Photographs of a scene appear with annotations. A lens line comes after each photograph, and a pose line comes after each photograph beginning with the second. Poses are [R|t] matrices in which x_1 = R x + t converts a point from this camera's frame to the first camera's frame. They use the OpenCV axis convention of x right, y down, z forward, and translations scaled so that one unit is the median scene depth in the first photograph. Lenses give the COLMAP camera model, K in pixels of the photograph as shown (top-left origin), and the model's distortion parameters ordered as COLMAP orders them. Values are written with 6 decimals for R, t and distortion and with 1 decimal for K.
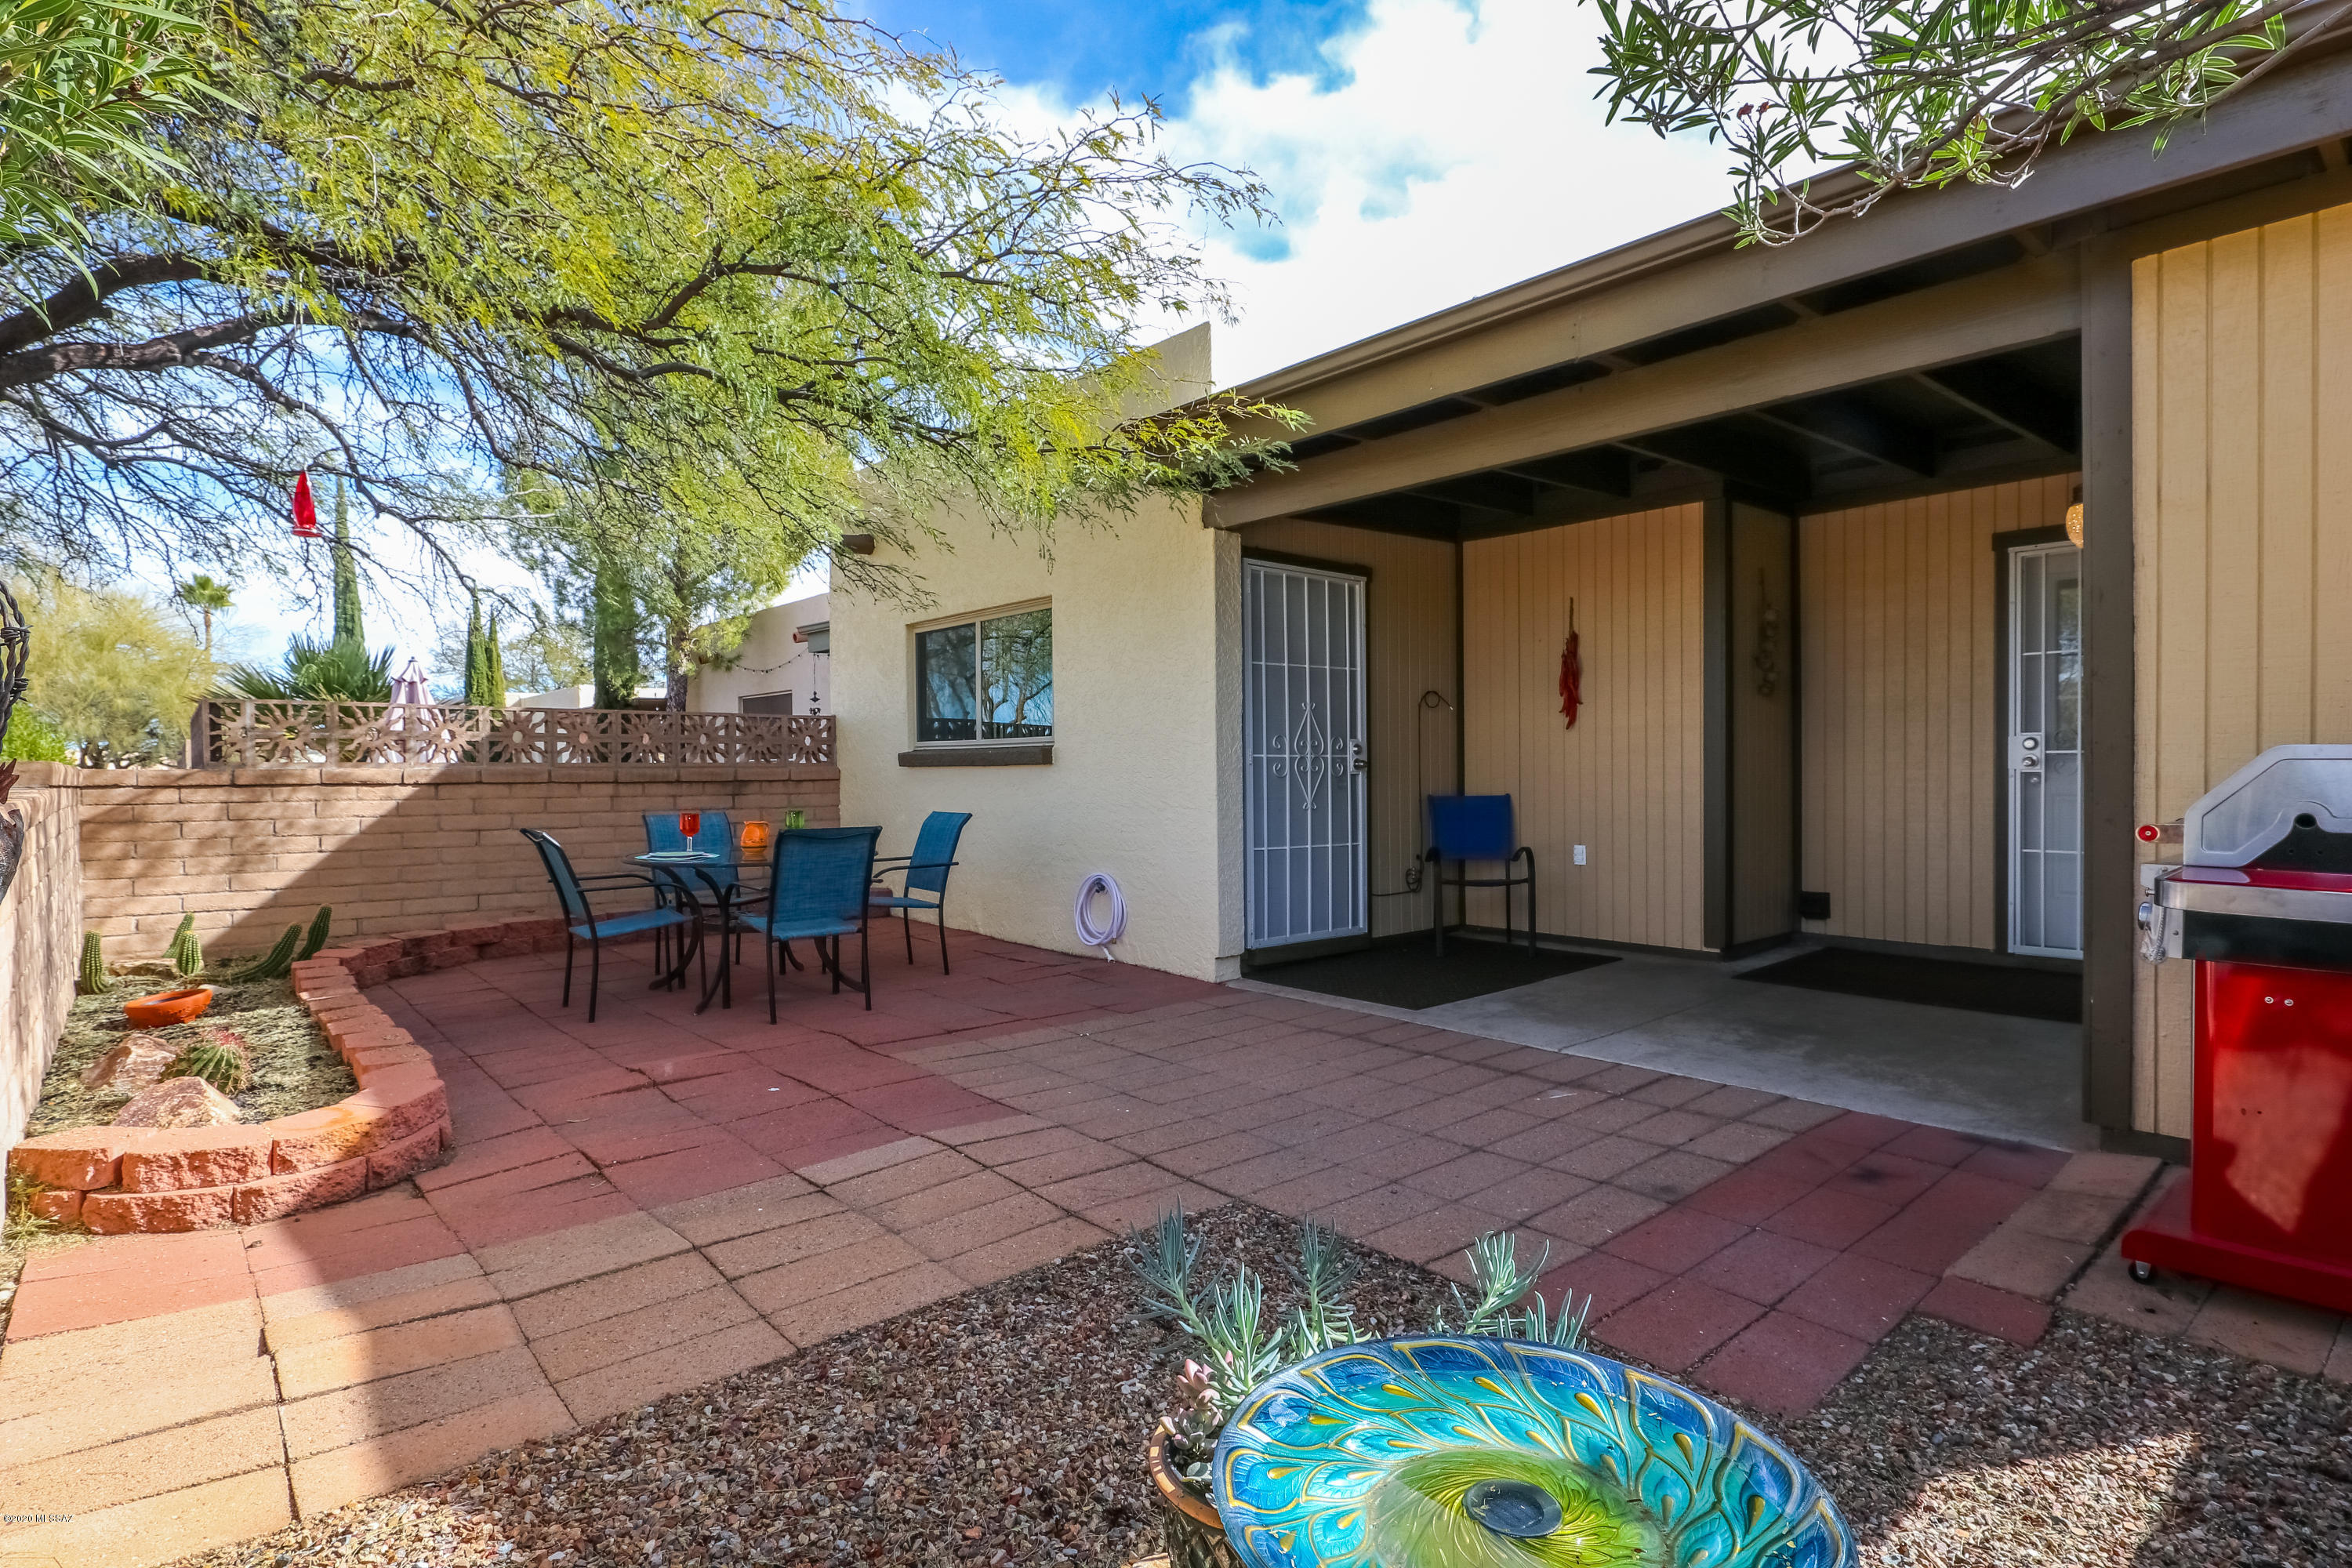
lens RADIAL K [[1221.9, 0, 1196.8], [0, 1221.9, 783.6], [0, 0, 1]] dist [0.002418, -0.002419]
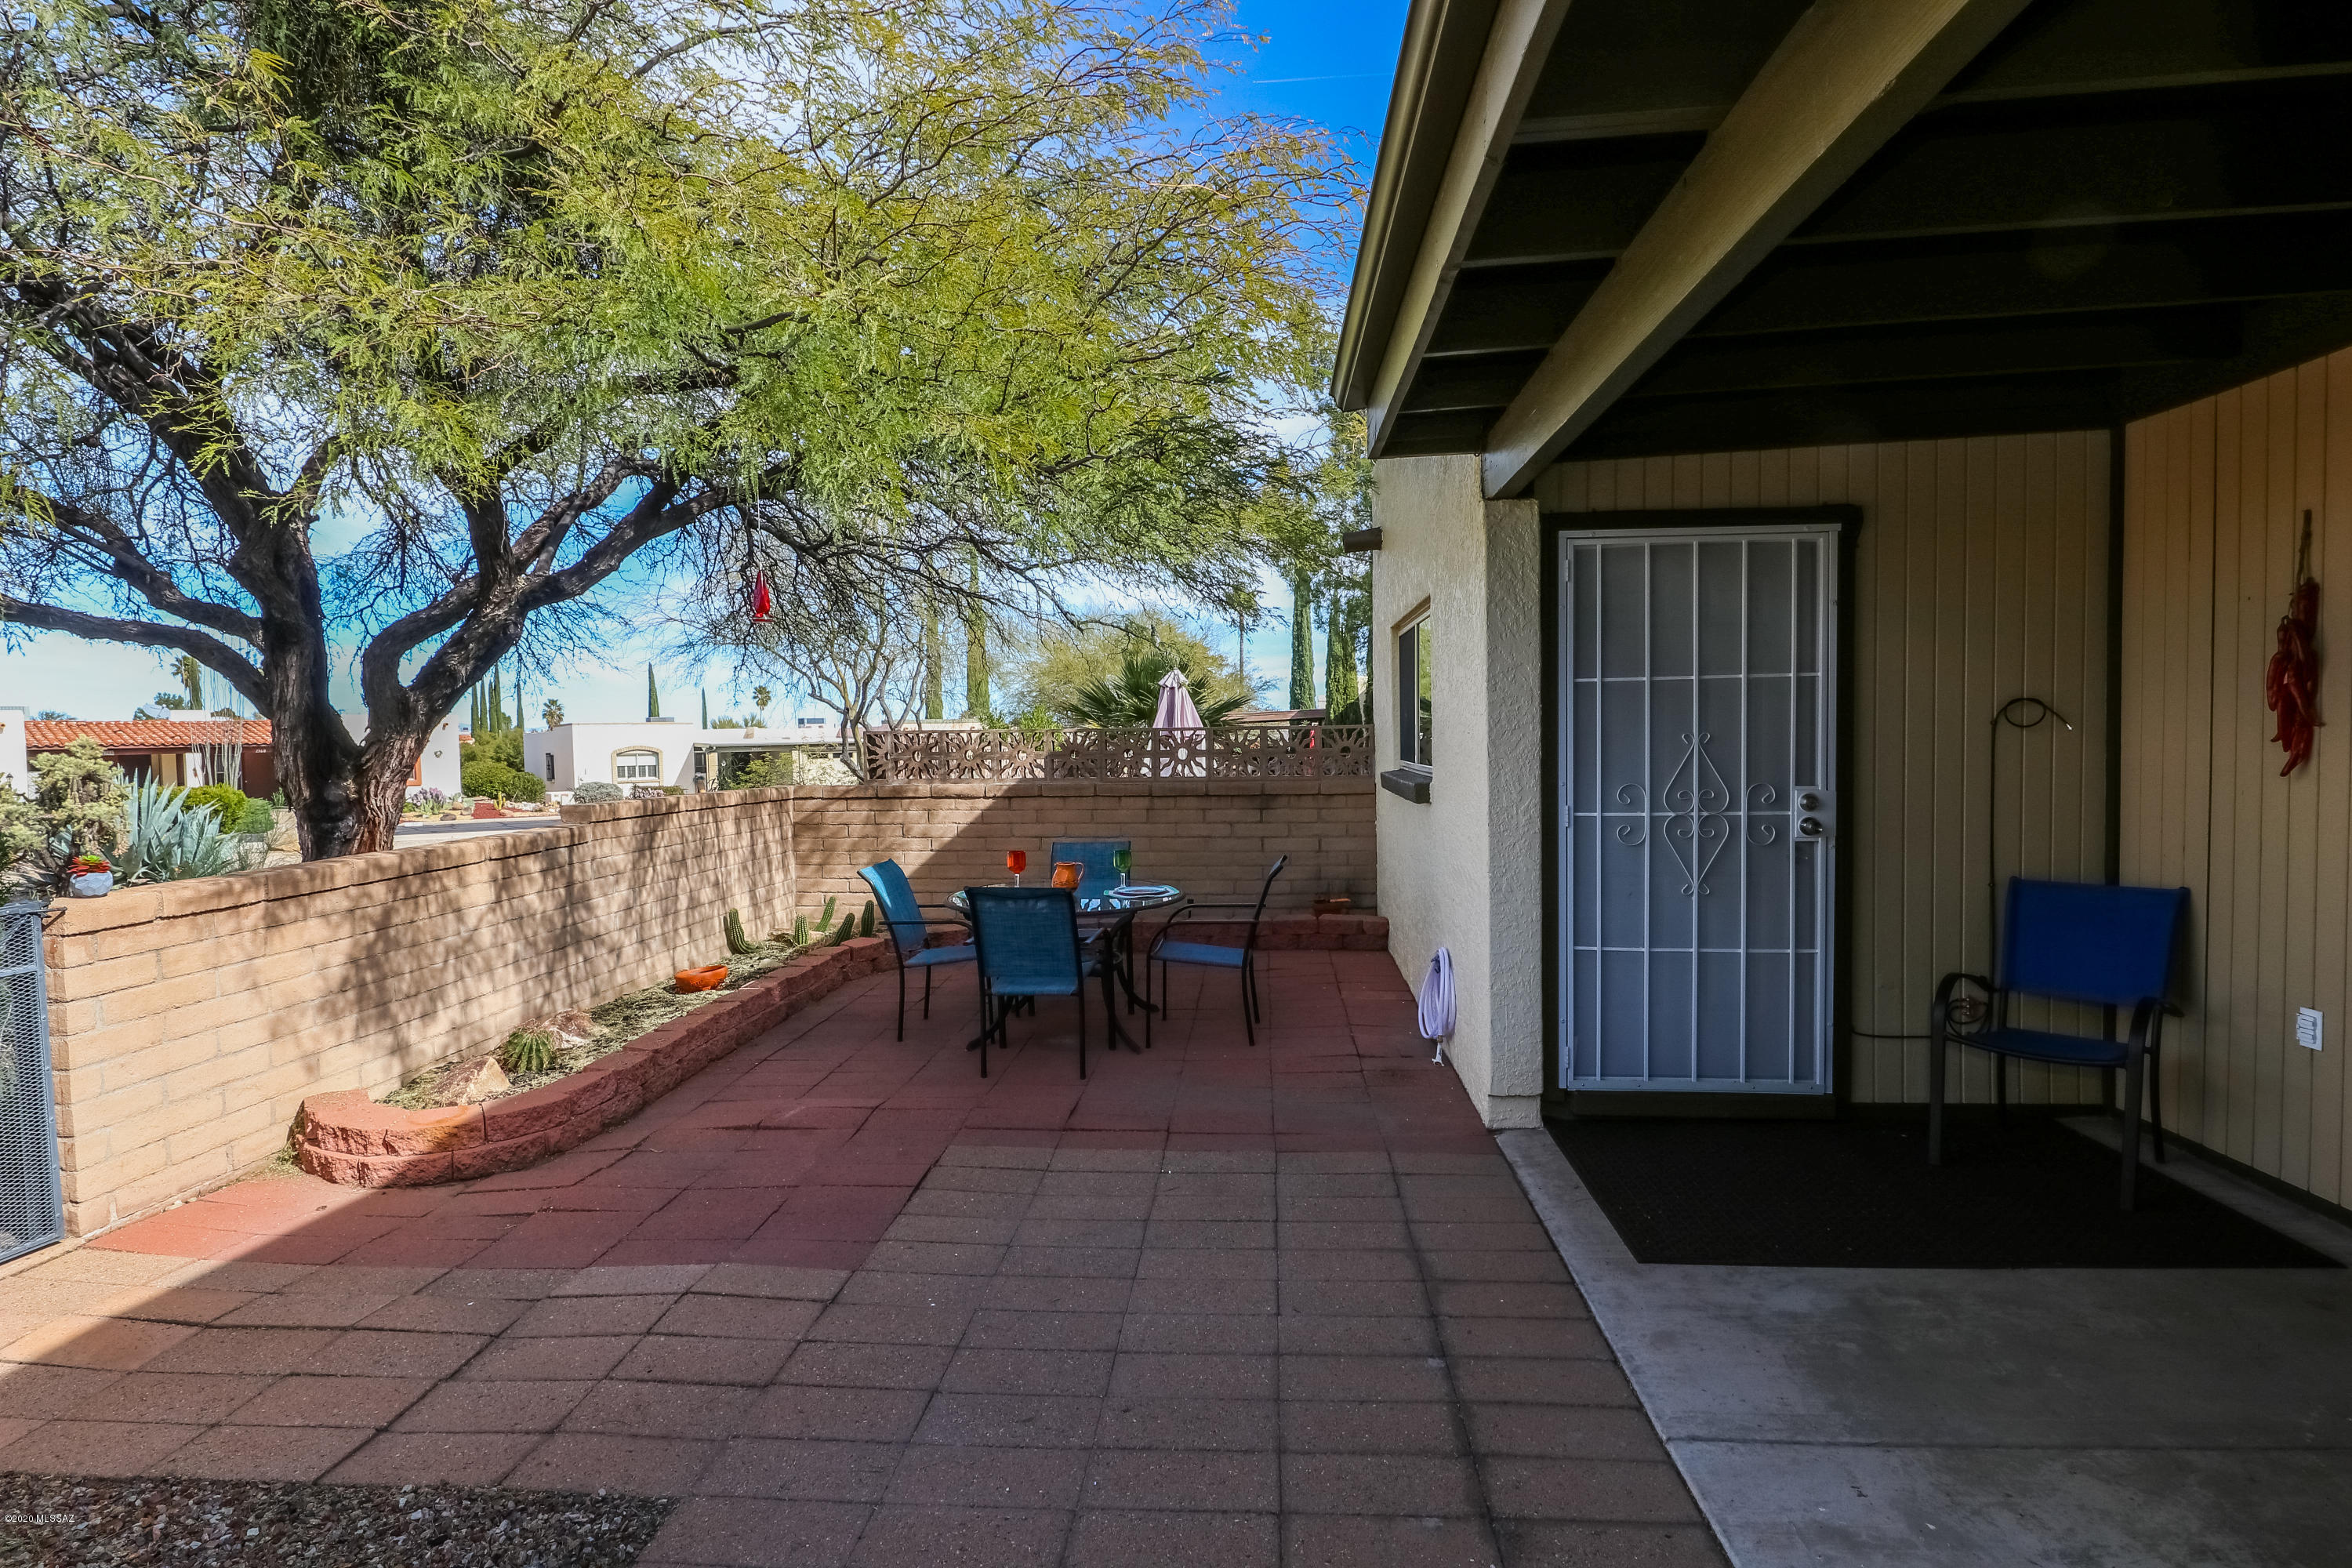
lens RADIAL K [[1221.9, 0, 1165.6], [0, 1221.9, 779.8], [0, 0, 1]] dist [0.002418, -0.002419]
pose [[0.682460, 0.025333, -0.730484, 0.563936], [0.000976, 0.999367, 0.035570, -0.096640], [0.730923, -0.024988, 0.682003, 0.510588]]
